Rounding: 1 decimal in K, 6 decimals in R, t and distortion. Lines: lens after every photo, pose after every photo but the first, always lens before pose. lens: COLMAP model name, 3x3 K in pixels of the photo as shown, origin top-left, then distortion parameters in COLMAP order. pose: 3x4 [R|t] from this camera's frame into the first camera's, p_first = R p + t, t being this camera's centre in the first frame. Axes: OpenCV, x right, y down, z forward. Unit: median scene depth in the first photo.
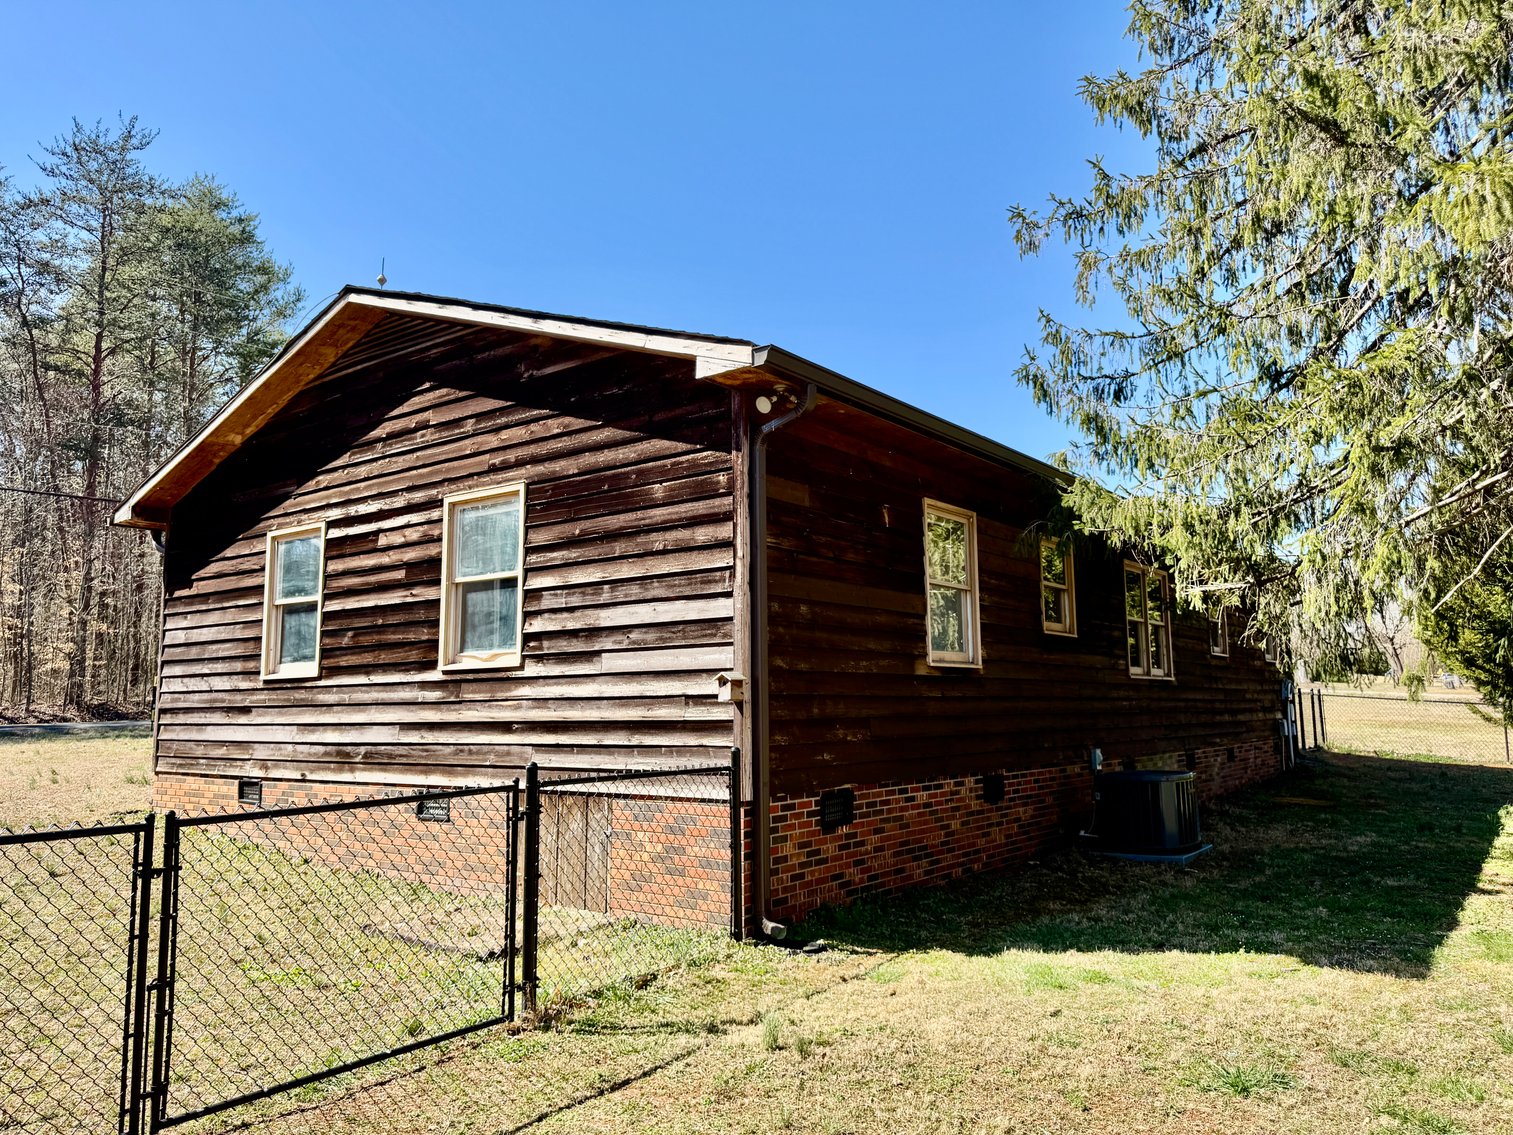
lens RADIAL K [[1046.8, 0, 769.0], [0, 1046.8, 566.3], [0, 0, 1]] dist [0.112777, -0.130324]
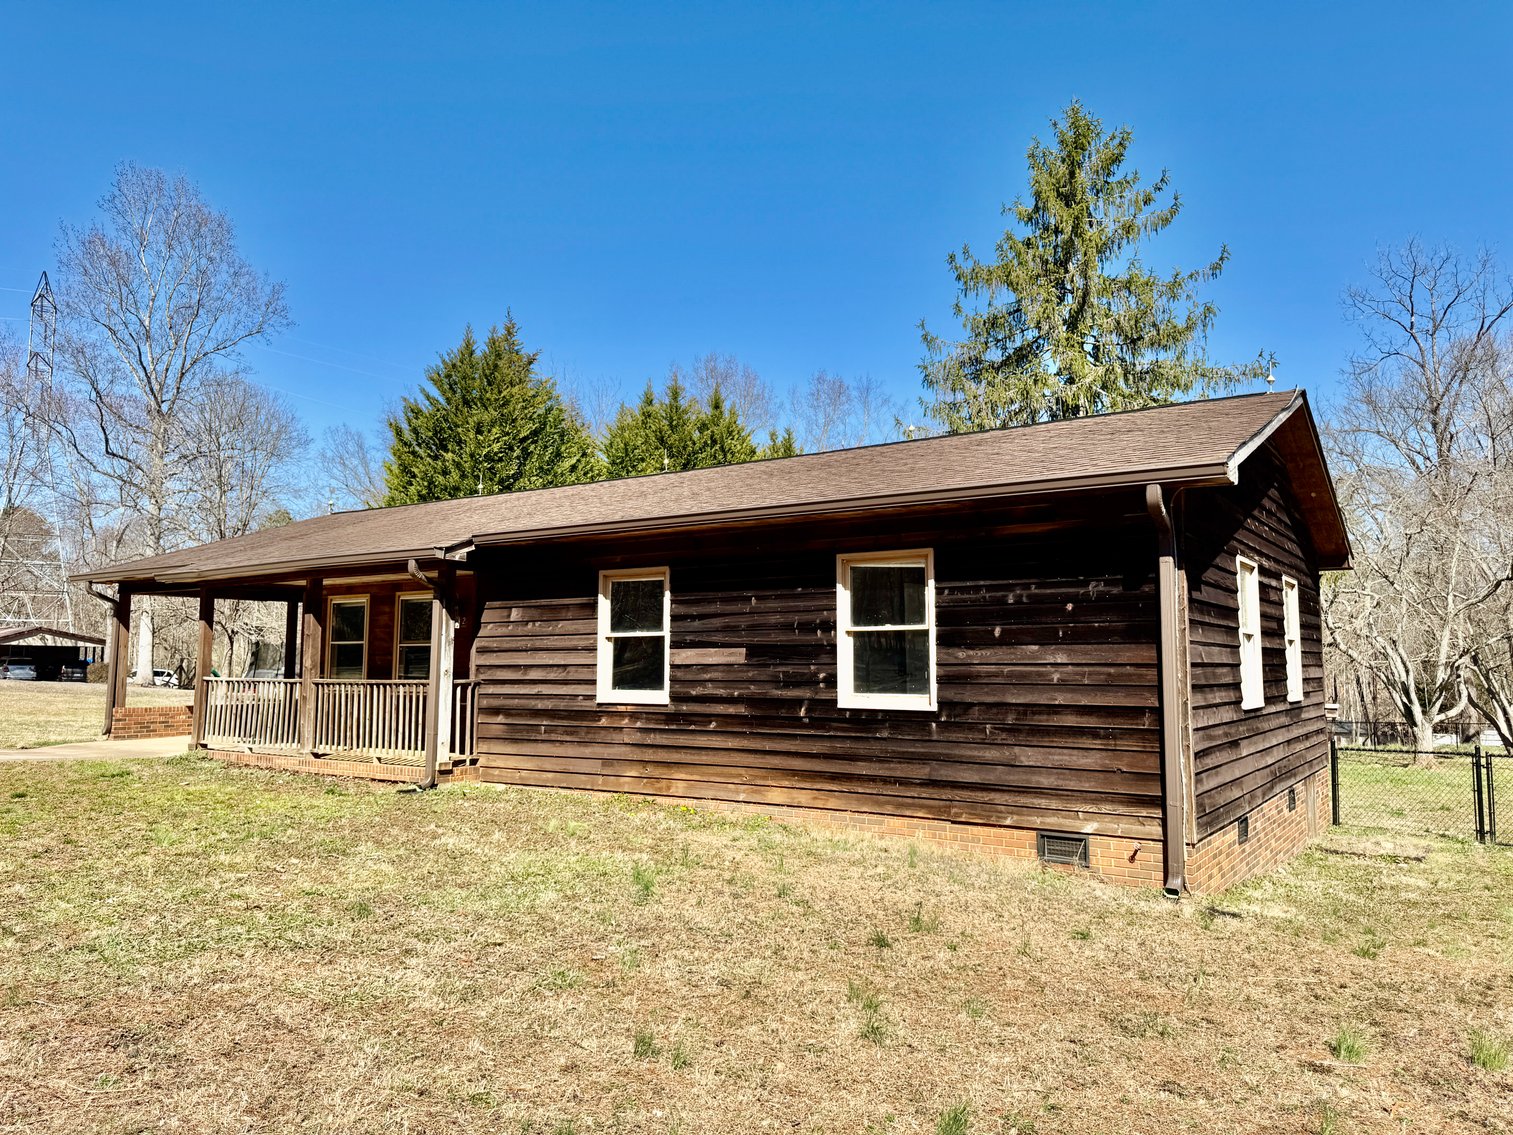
lens RADIAL K [[1055.5, 0, 756.5], [0, 1055.5, 567.5], [0, 0, 1]] dist [0.107049, -0.133940]
pose [[-0.042399, 0.105567, 0.993508, -1.477009], [-0.127228, 0.985736, -0.110171, 0.147019], [-0.990967, -0.131073, -0.028364, 1.531109]]
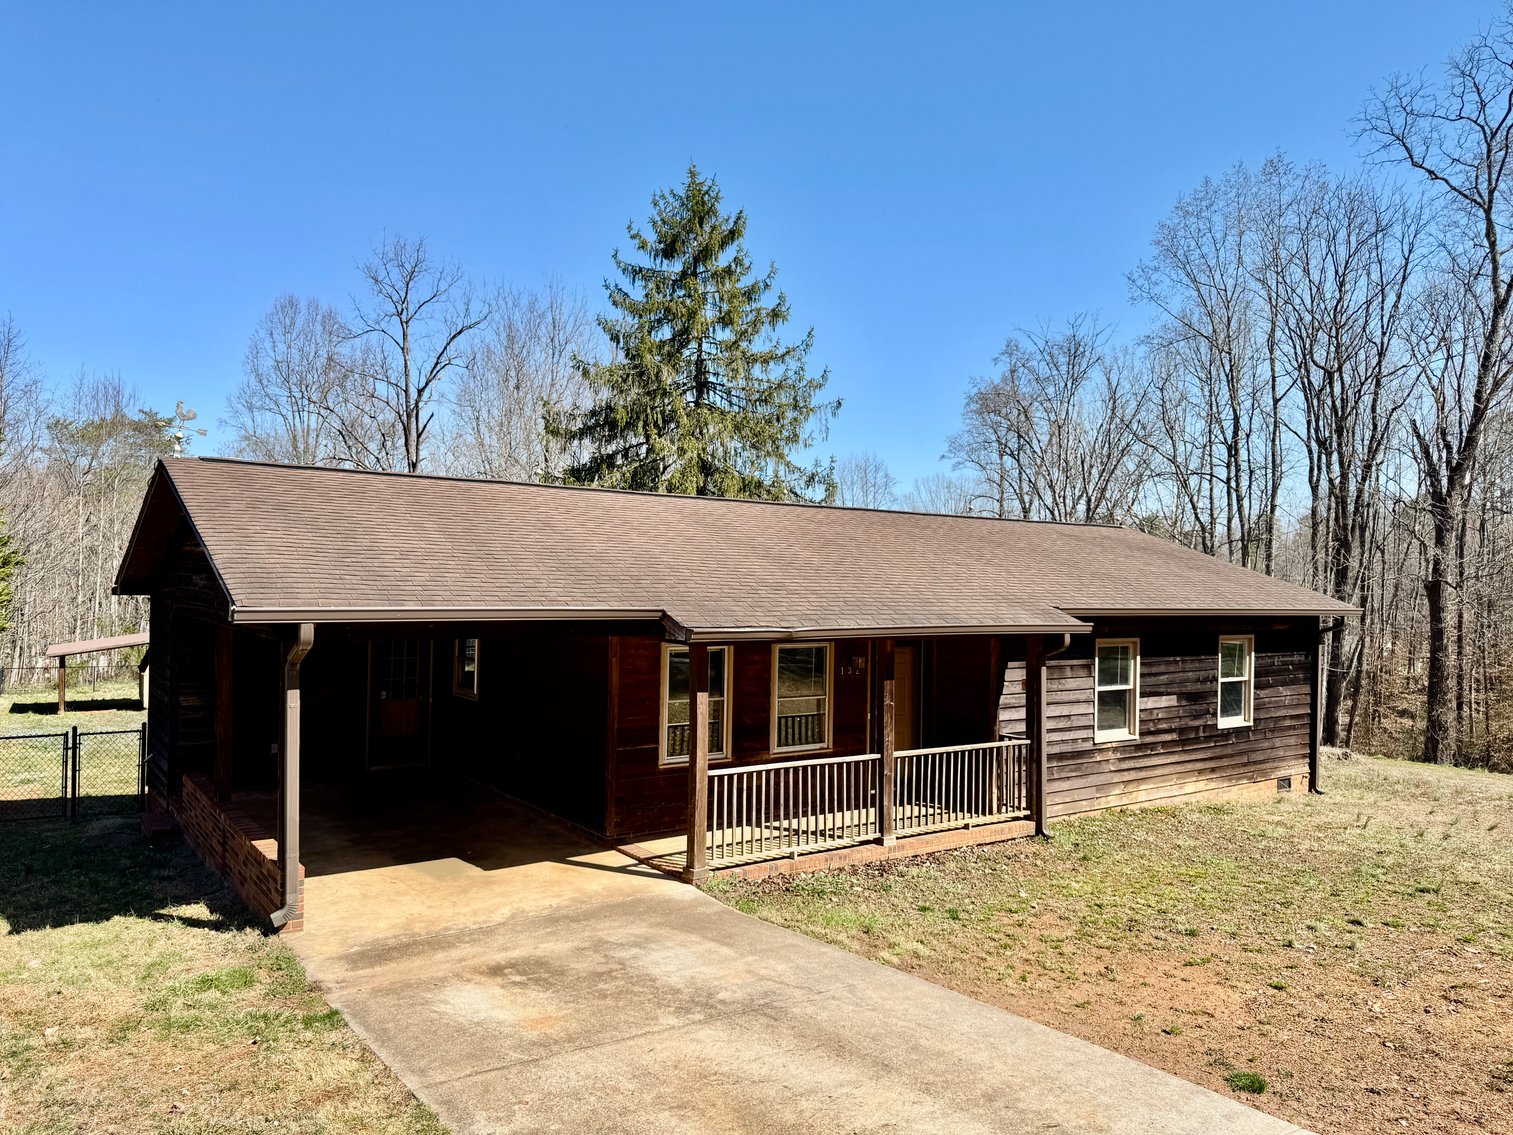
lens RADIAL K [[1055.5, 0, 756.5], [0, 1055.5, 567.5], [0, 0, 1]] dist [0.107049, -0.133940]
pose [[-0.955749, -0.001314, 0.294181, -0.288603], [-0.043806, 0.989477, -0.137898, 0.171355], [-0.290904, -0.144682, -0.945749, 3.231640]]
